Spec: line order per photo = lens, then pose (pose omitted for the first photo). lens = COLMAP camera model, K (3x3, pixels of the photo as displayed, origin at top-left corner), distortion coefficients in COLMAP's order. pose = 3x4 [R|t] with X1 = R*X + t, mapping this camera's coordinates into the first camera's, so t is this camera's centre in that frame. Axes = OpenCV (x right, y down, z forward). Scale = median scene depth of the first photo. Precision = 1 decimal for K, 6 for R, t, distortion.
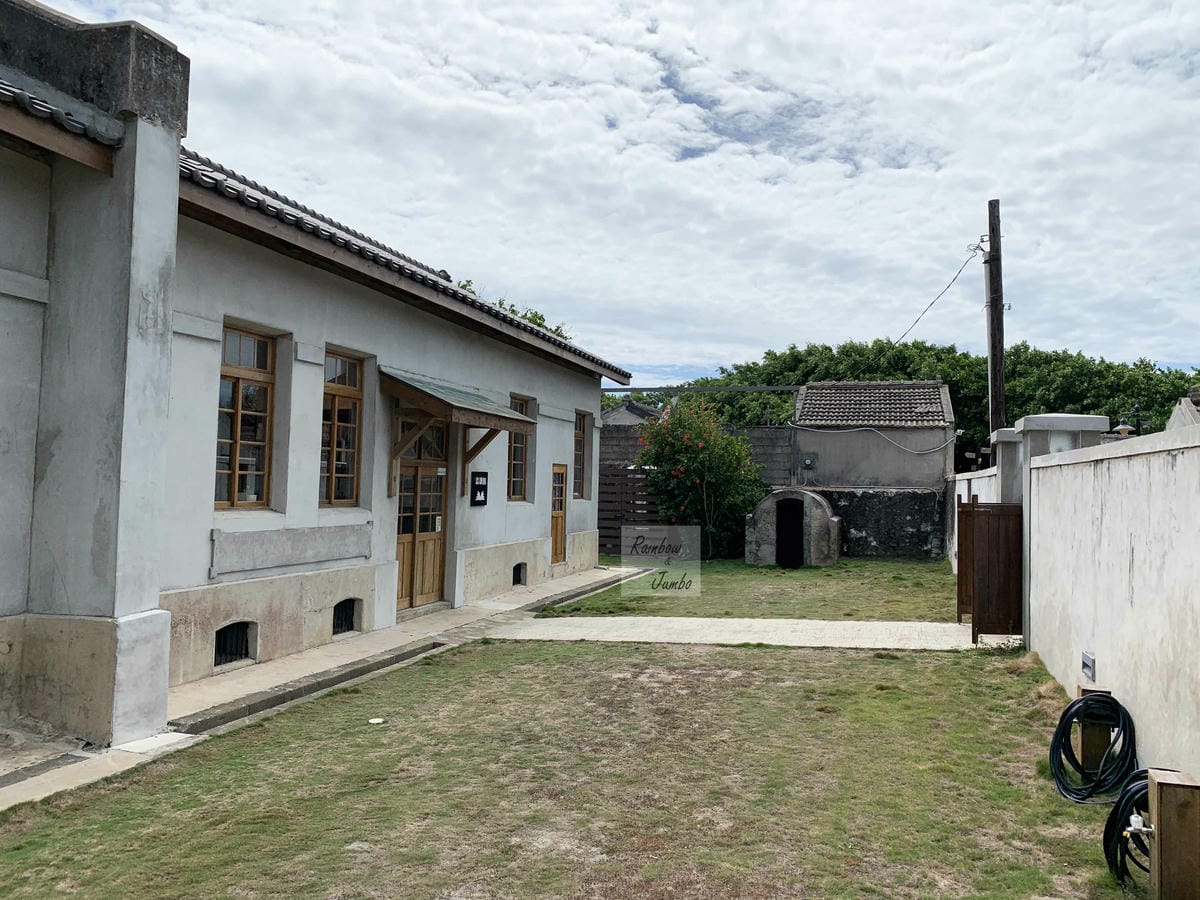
lens RADIAL K [[938.9, 0, 600.0], [0, 938.9, 450.0], [0, 0, 1]] dist [0.007405, 0.004061]
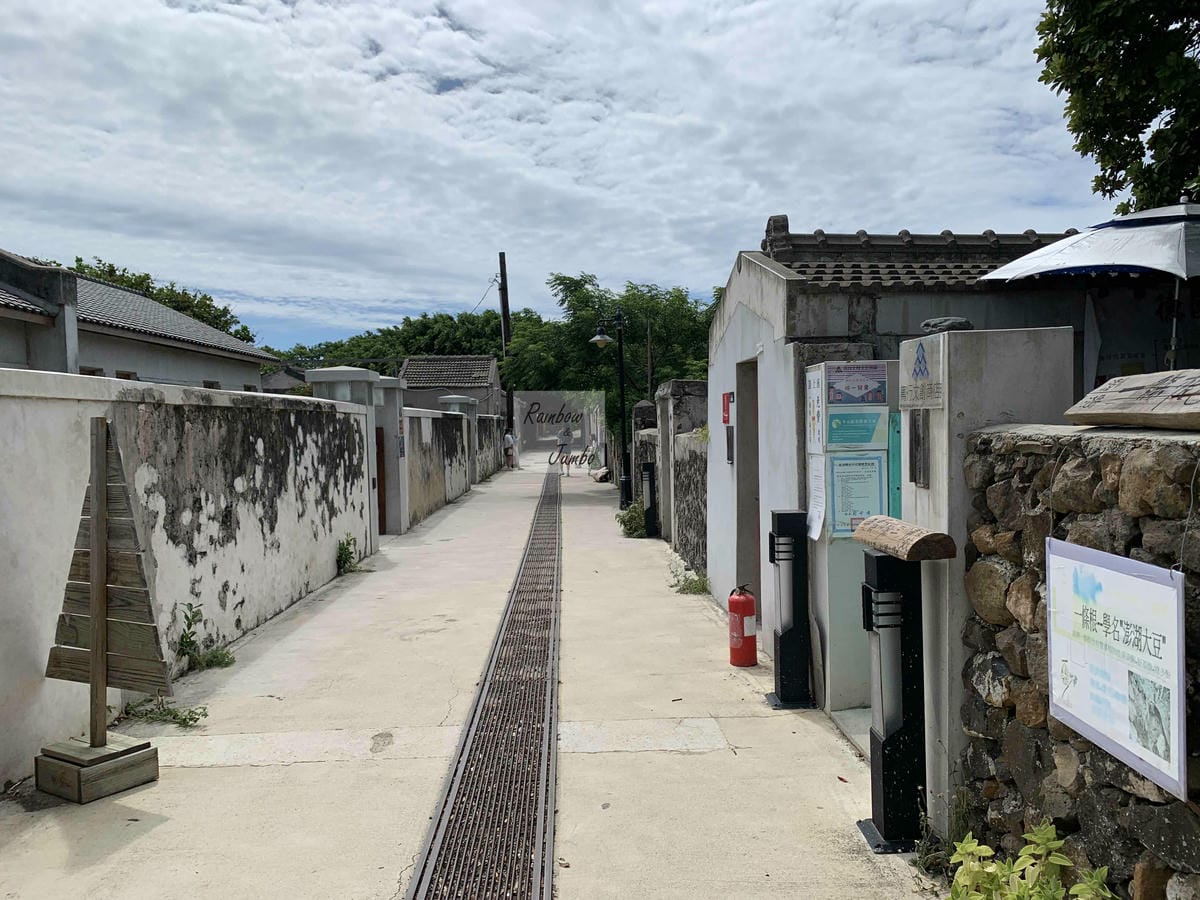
lens RADIAL K [[938.9, 0, 600.0], [0, 938.9, 450.0], [0, 0, 1]] dist [0.007405, 0.004061]
pose [[0.944331, -0.051114, 0.325002, 0.017143], [0.029589, 0.997049, 0.070835, -0.023067], [-0.327663, -0.057275, 0.943057, -0.573989]]
